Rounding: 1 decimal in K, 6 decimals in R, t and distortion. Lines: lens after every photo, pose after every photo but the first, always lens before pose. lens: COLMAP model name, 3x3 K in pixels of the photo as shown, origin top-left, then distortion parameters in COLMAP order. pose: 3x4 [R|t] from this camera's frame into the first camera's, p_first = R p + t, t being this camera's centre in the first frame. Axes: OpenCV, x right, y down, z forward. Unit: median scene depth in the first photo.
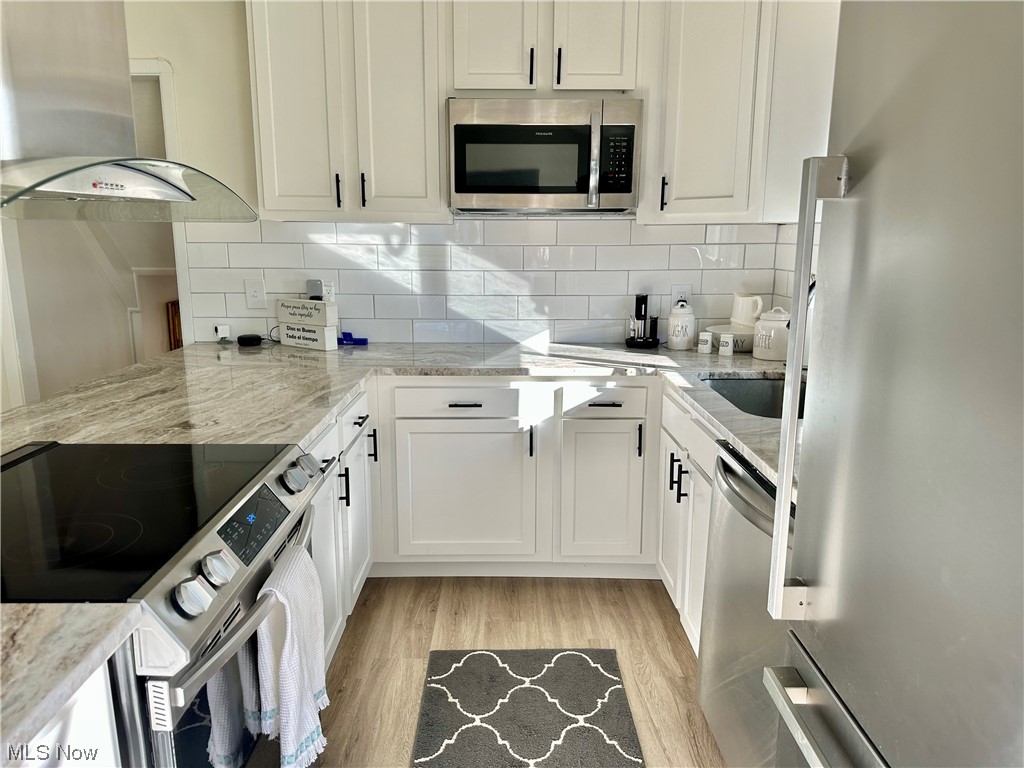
lens RADIAL K [[713.3, 0, 510.3], [0, 713.3, 388.0], [0, 0, 1]] dist [0.131396, -0.194252]
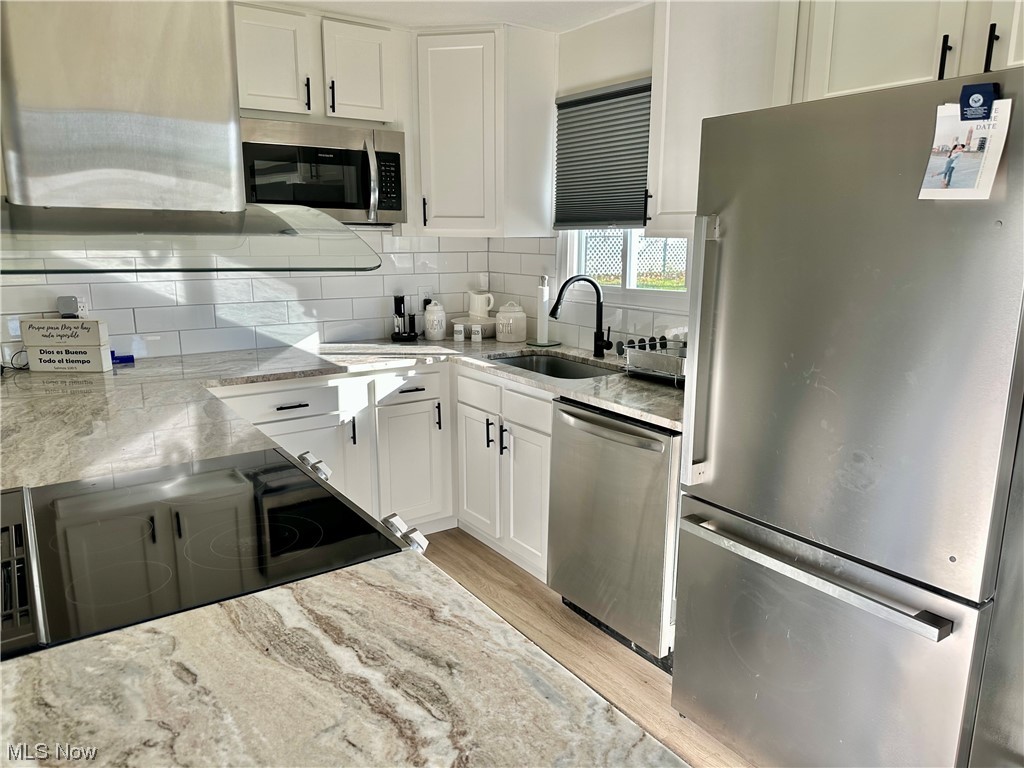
lens RADIAL K [[713.3, 0, 510.3], [0, 713.3, 388.0], [0, 0, 1]] dist [0.131396, -0.194252]
pose [[0.828842, -0.120211, 0.546416, -0.373251], [0.115161, 0.992388, 0.043640, -0.013086], [-0.547502, 0.026755, 0.836376, -0.077394]]
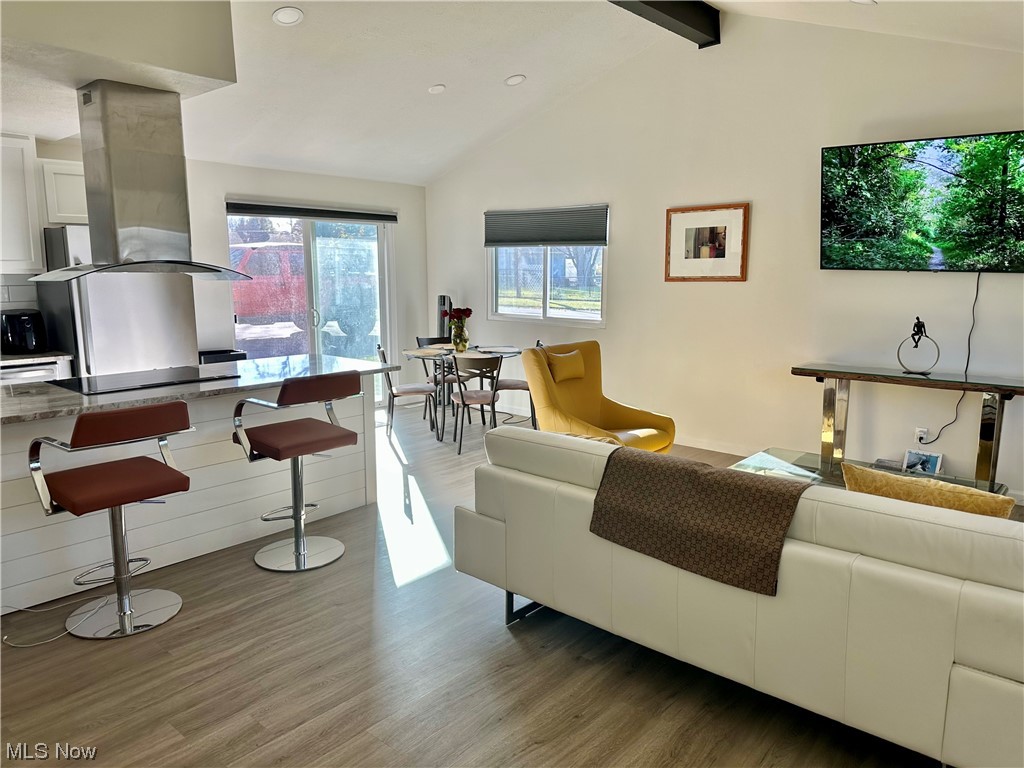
lens RADIAL K [[716.2, 0, 516.7], [0, 716.2, 384.3], [0, 0, 1]] dist [0.090938, -0.123606]
pose [[-0.754684, -0.108795, 0.647005, -1.728056], [0.134696, 0.939457, 0.315084, -0.253529], [-0.642113, 0.324938, -0.694339, 0.995038]]
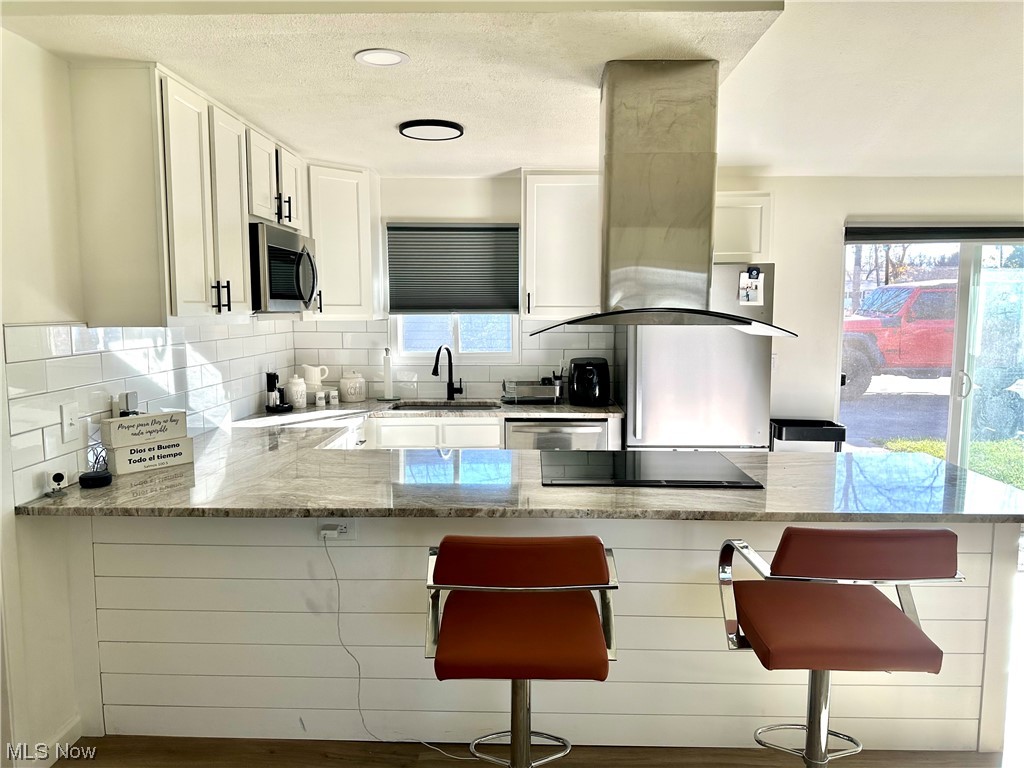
lens RADIAL K [[713.3, 0, 510.3], [0, 713.3, 388.0], [0, 0, 1]] dist [0.131396, -0.194252]
pose [[0.027418, -0.114915, 0.992997, -1.290658], [0.208694, 0.972139, 0.106739, -0.176165], [-0.977597, 0.204306, 0.050636, 0.589716]]
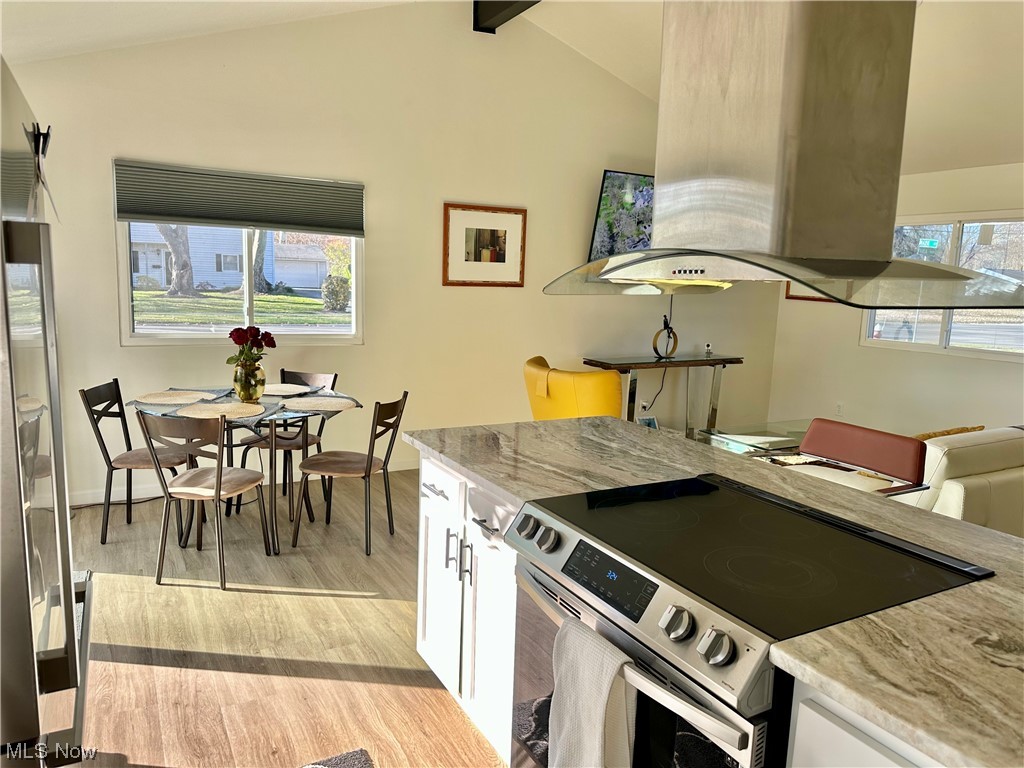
lens RADIAL K [[713.3, 0, 510.3], [0, 713.3, 388.0], [0, 0, 1]] dist [0.131396, -0.194252]
pose [[-0.879762, 0.043294, -0.473439, 0.126860], [-0.131353, 0.934945, 0.329583, -0.197847], [0.456908, 0.352142, -0.816842, 0.834311]]
